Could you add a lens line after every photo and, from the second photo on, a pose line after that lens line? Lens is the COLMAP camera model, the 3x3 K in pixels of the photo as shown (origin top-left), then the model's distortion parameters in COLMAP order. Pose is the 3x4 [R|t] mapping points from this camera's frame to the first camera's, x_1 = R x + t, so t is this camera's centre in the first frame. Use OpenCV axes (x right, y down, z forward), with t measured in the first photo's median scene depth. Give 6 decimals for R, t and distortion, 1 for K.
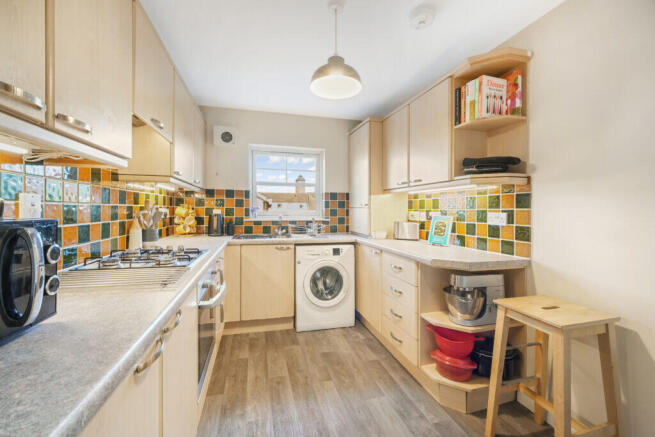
lens RADIAL K [[268.0, 0, 328.4], [0, 268.0, 214.9], [0, 0, 1]] dist [-0.000224, 0.000036]
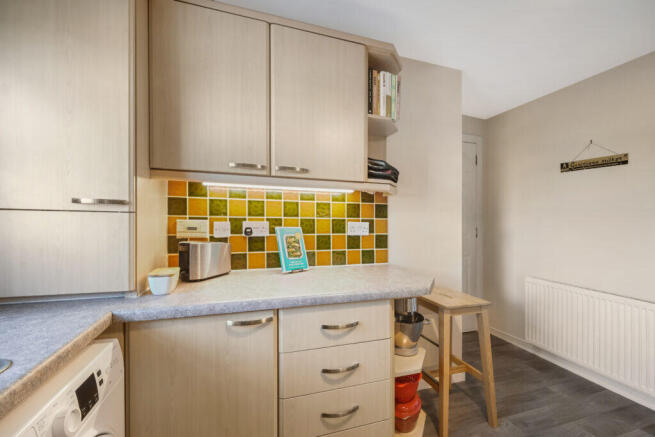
lens RADIAL K [[268.0, 0, 326.0], [0, 268.0, 219.0], [0, 0, 1]] dist [-0.000224, 0.000036]
pose [[-0.036272, -0.004039, 0.999334, -0.313914], [0.007072, 0.999966, 0.004299, -0.024161], [-0.999317, 0.007223, -0.036242, 1.147180]]
